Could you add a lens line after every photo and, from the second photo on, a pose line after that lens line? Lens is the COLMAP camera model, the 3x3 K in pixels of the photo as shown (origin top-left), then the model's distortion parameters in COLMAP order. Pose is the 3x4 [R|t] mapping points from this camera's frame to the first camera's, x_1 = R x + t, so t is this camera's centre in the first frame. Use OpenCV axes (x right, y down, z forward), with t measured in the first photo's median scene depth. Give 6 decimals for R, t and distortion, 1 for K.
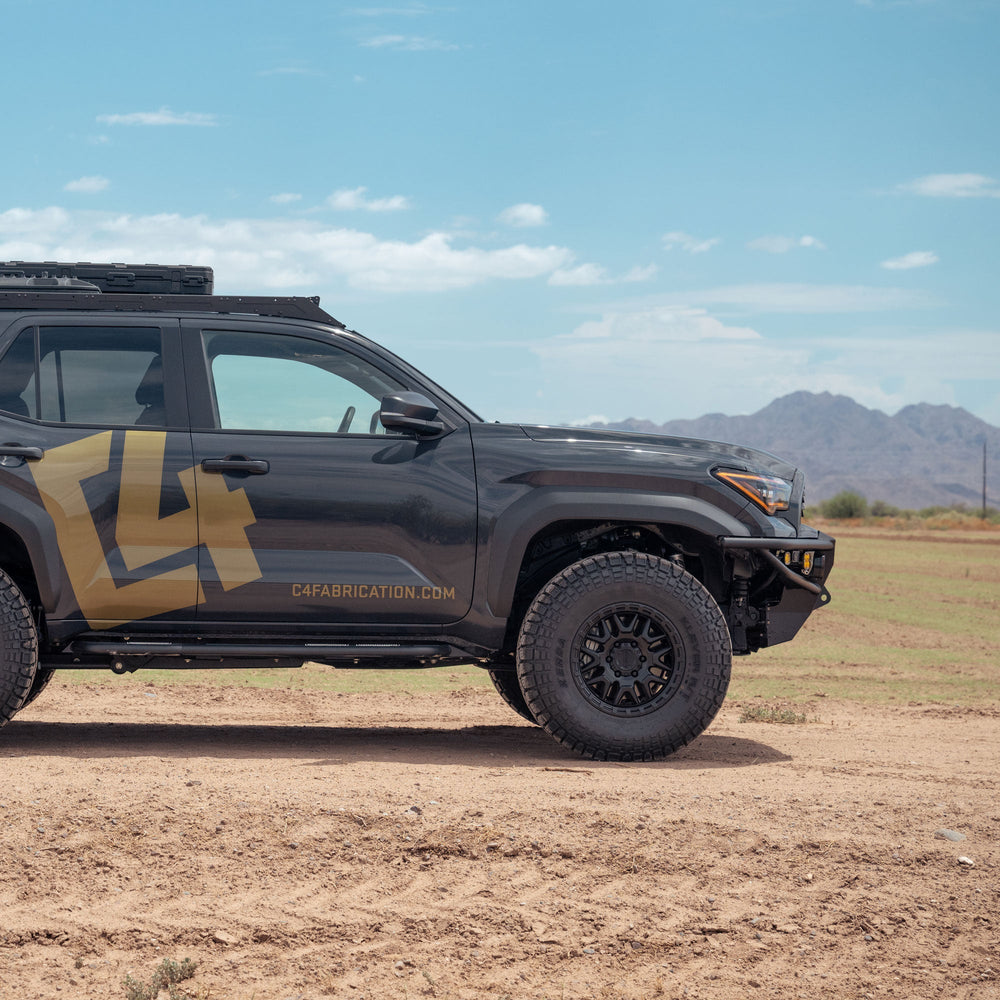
lens RADIAL K [[2912.5, 0, 495.2], [0, 2912.5, 502.6], [0, 0, 1]] dist [0.034529, 0.000000]
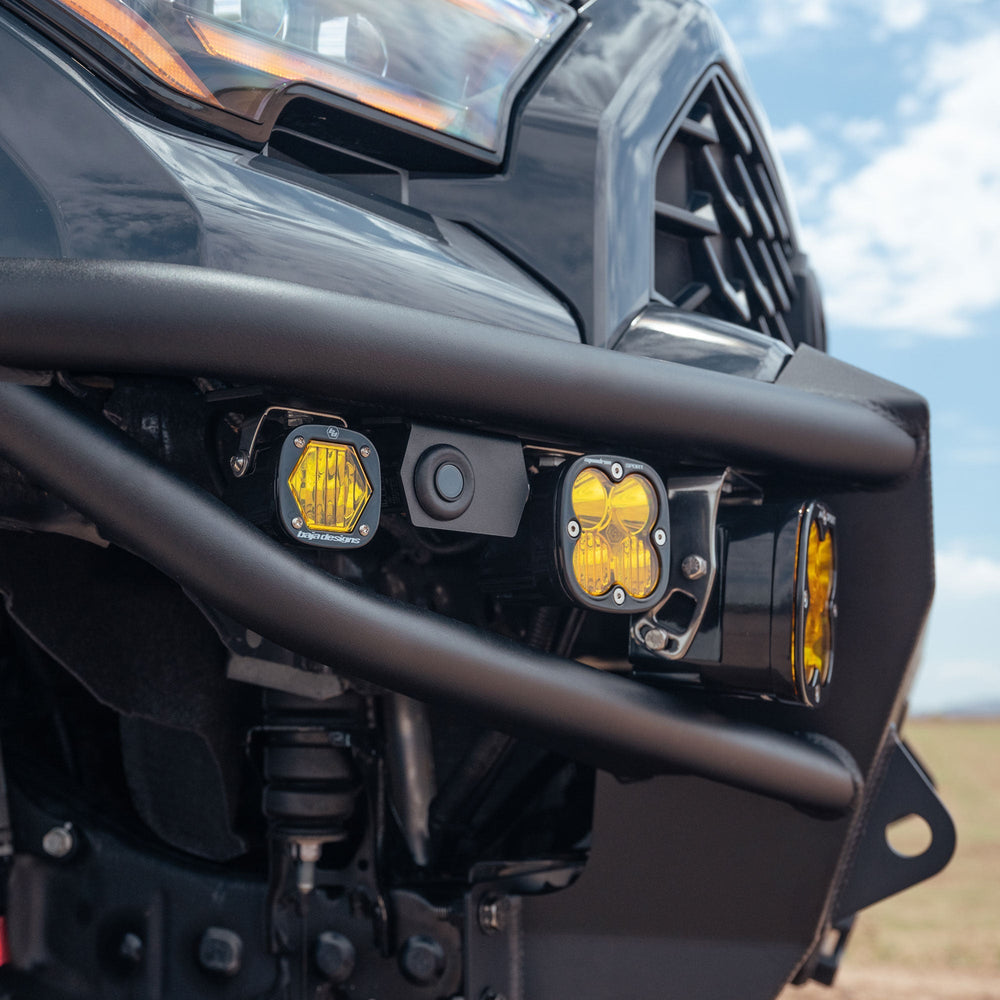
lens RADIAL K [[1573.3, 0, 493.2], [0, 1573.3, 497.8], [0, 0, 1]] dist [-0.000595, 0.000000]
pose [[0.946952, -0.063821, -0.314974, 0.125141], [0.020292, 0.990001, -0.139591, 0.027951], [0.320733, 0.125795, 0.938779, 0.962636]]
